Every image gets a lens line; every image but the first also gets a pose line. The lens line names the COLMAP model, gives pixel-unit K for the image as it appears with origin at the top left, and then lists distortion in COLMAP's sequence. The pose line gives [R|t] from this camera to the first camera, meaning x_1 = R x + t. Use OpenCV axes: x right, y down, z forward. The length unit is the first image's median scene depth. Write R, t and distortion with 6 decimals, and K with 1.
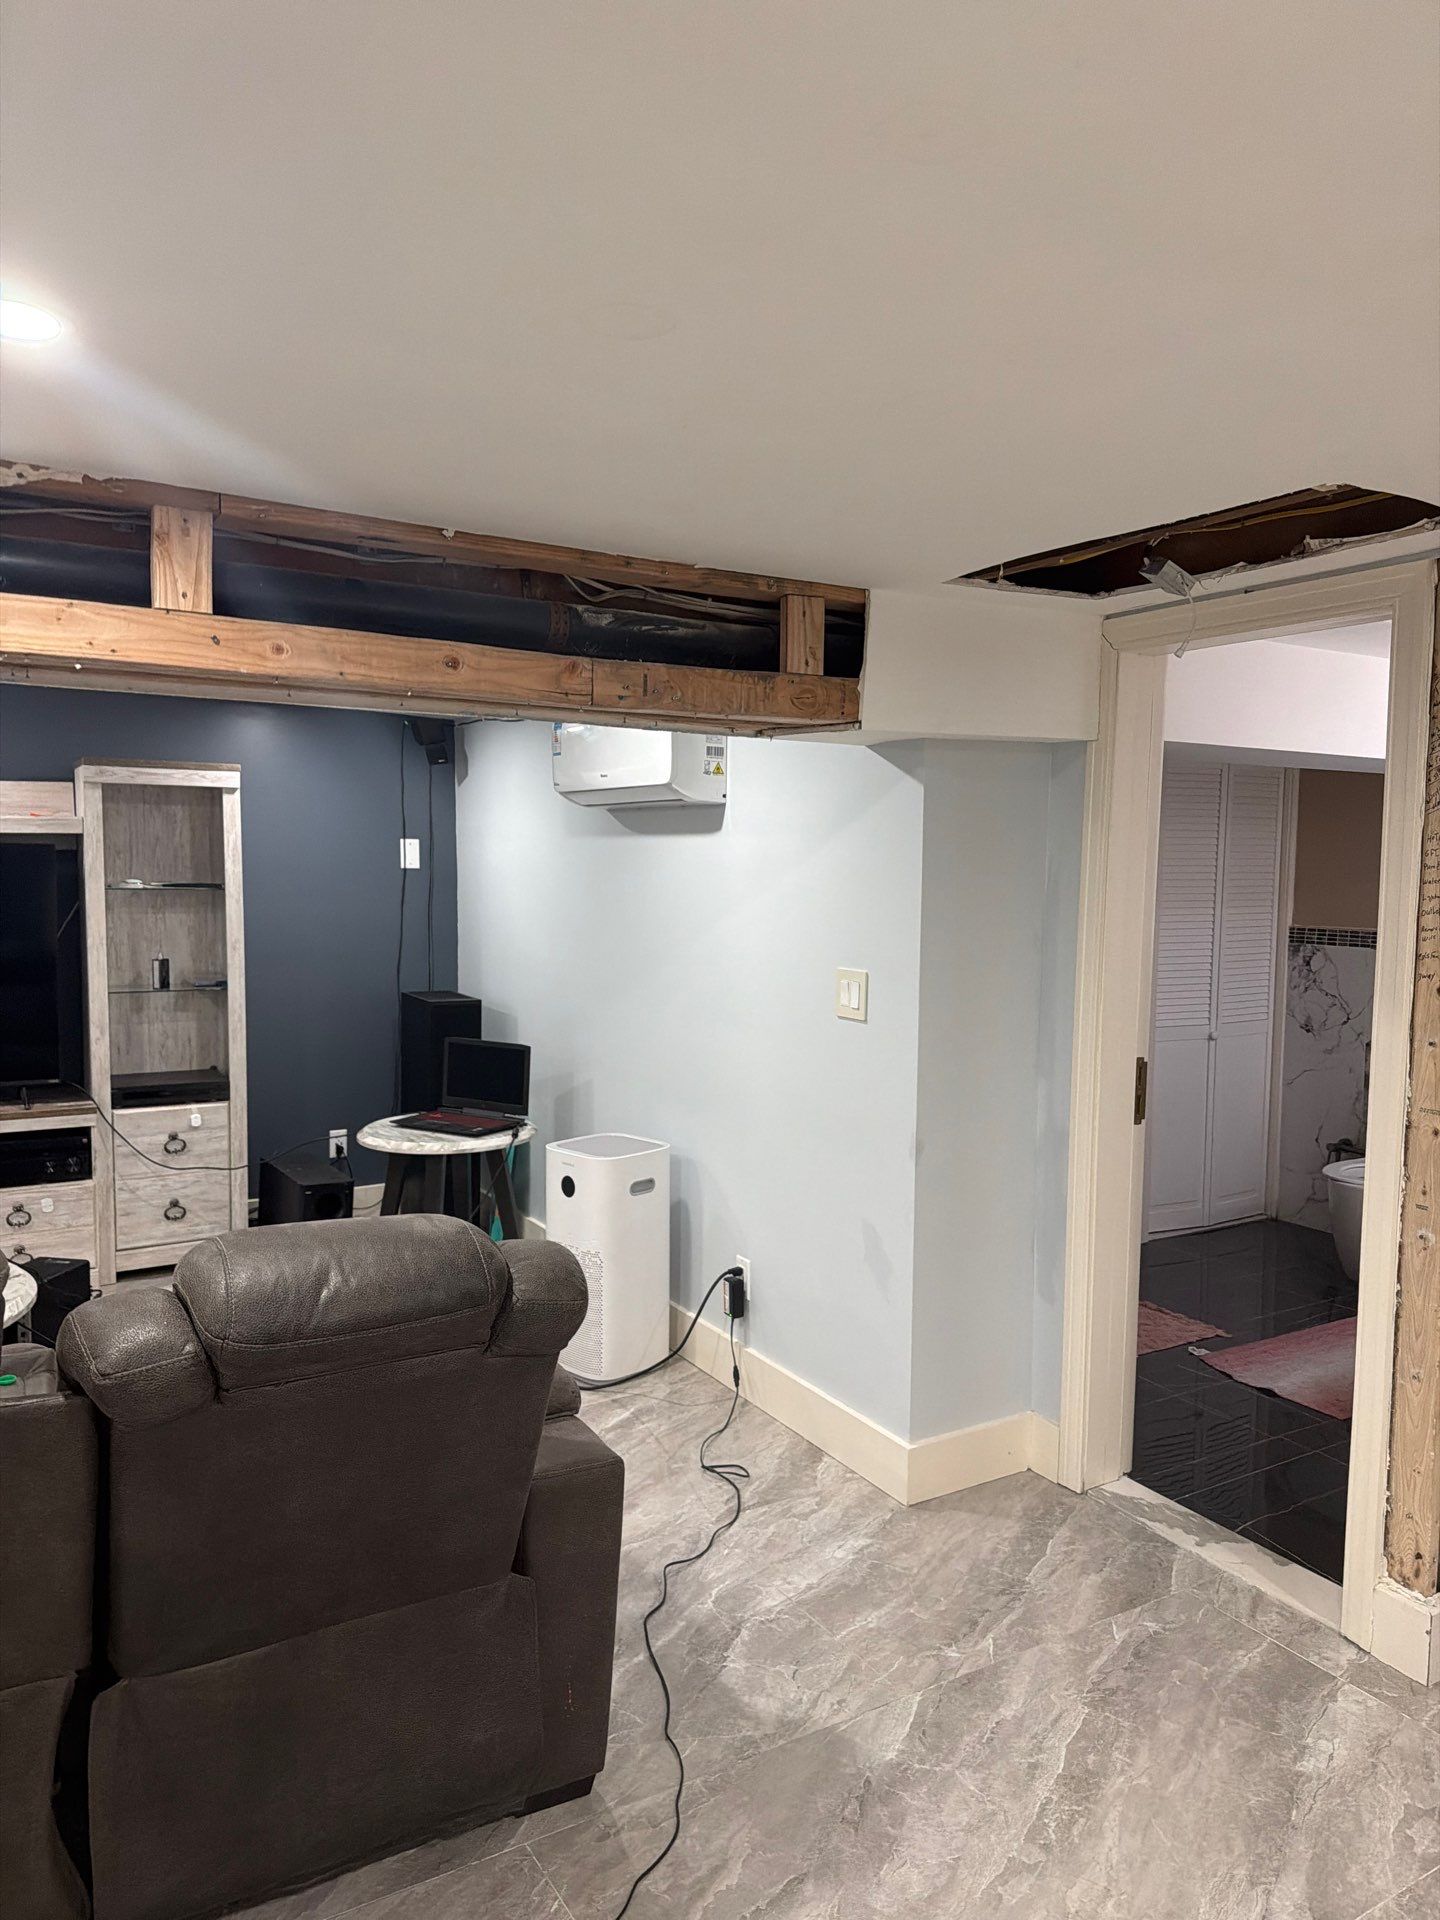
lens RADIAL K [[1345.6, 0, 720.0], [0, 1345.6, 960.0], [0, 0, 1]] dist [0.145252, -0.343772]
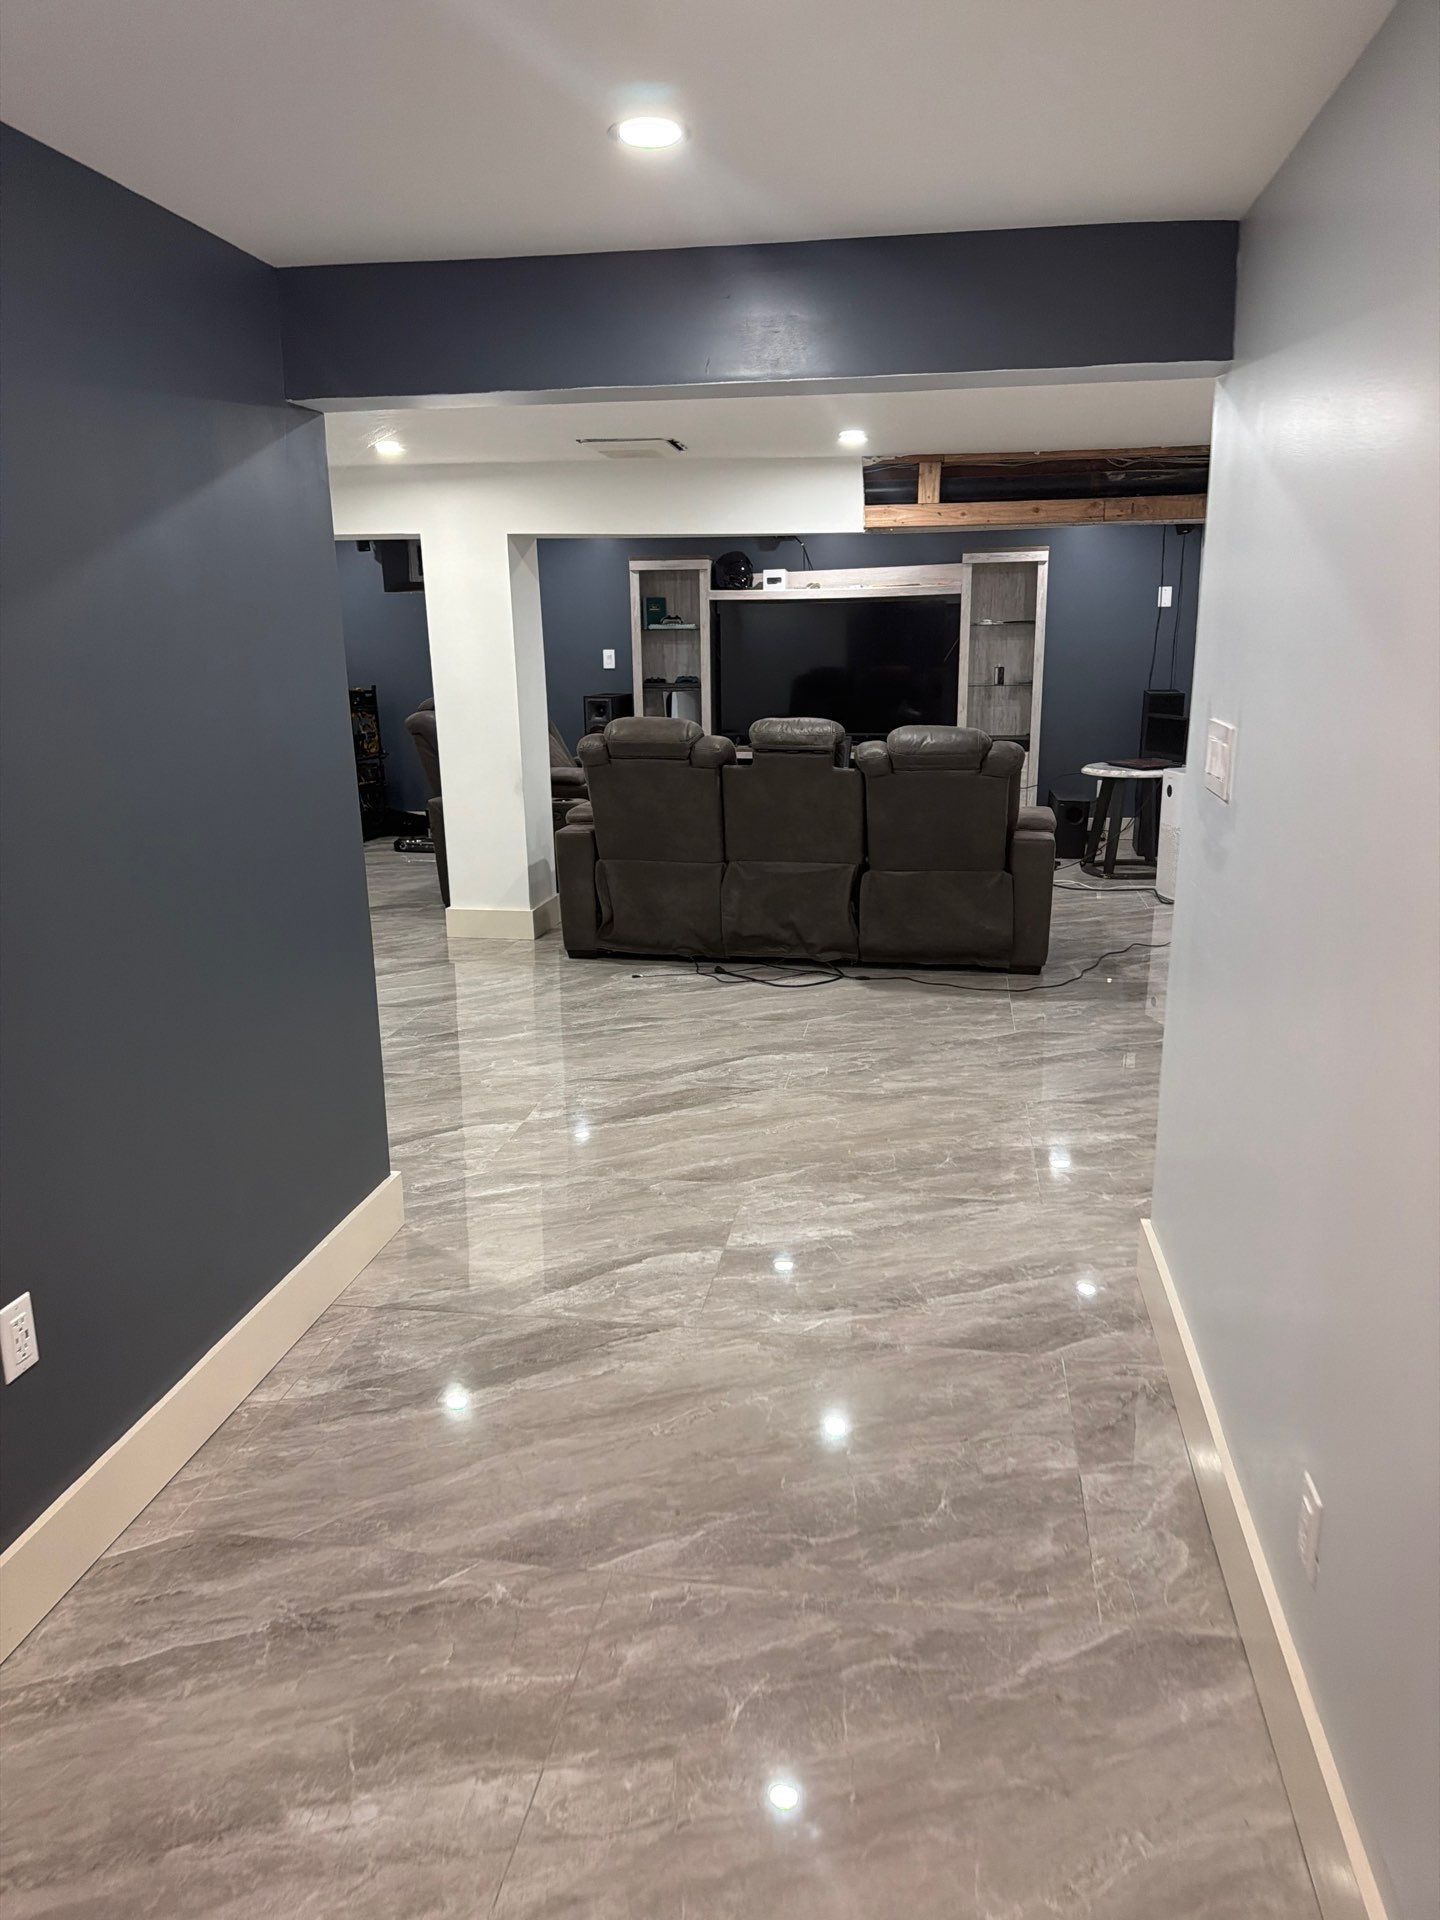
lens RADIAL K [[1338.9, 0, 720.0], [0, 1338.9, 960.0], [0, 0, 1]] dist [0.134410, -0.211519]
pose [[0.759322, 0.134760, -0.636608, 0.494124], [-0.021973, 0.983073, 0.181892, 0.064180], [0.650344, -0.124127, 0.749430, -0.603255]]
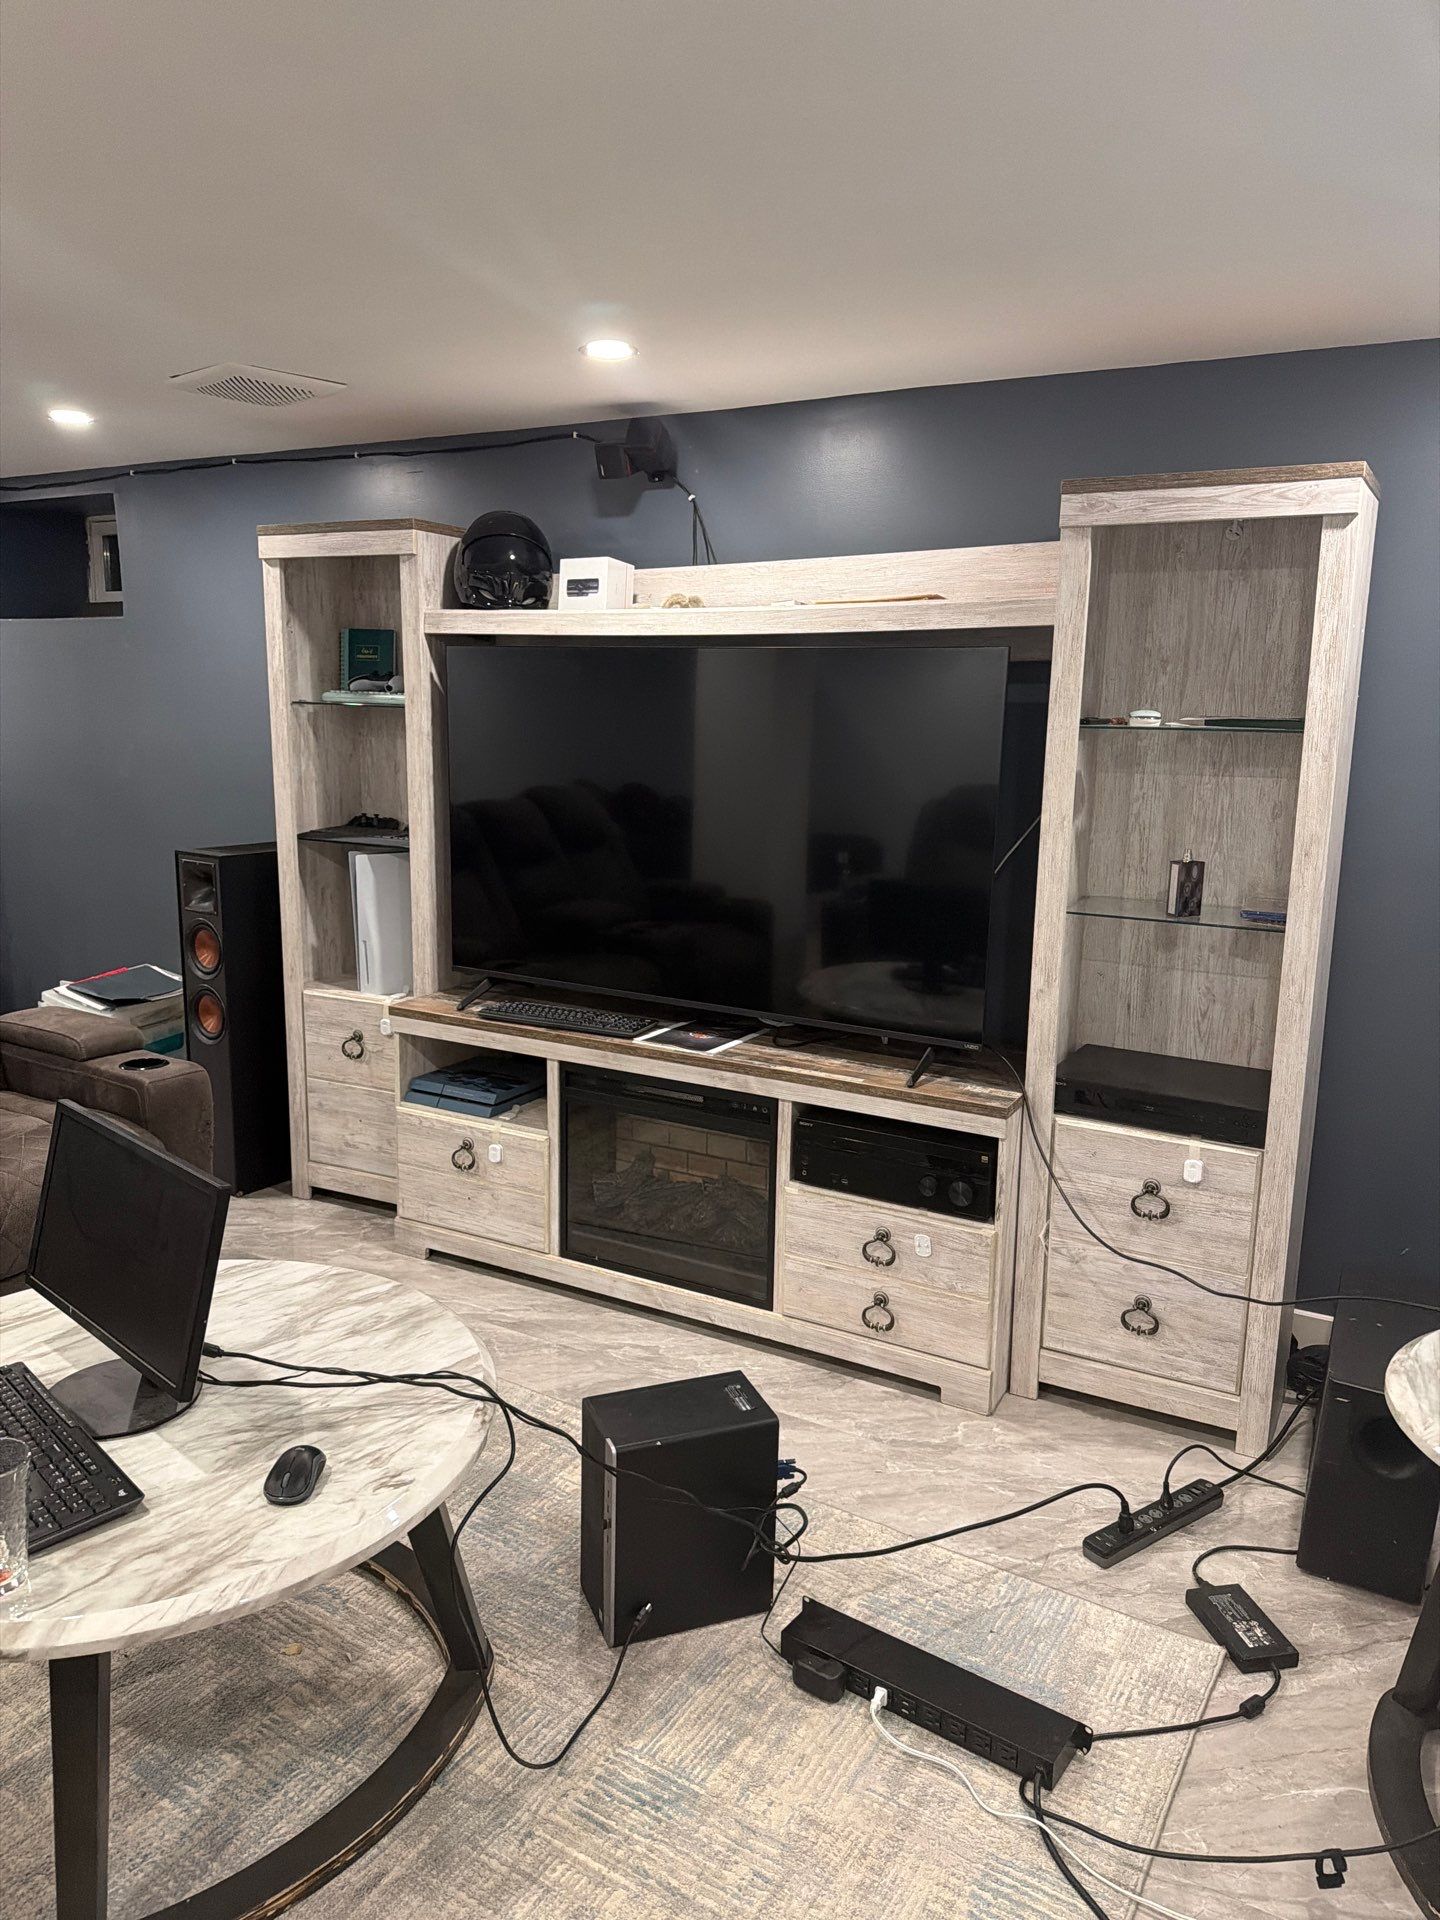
lens RADIAL K [[1338.9, 0, 720.0], [0, 1338.9, 960.0], [0, 0, 1]] dist [0.134410, -0.211519]
pose [[0.500493, 0.163605, -0.850141, -0.040438], [-0.069790, 0.986410, 0.148742, -0.030677], [0.862923, -0.015113, 0.505110, 0.596184]]
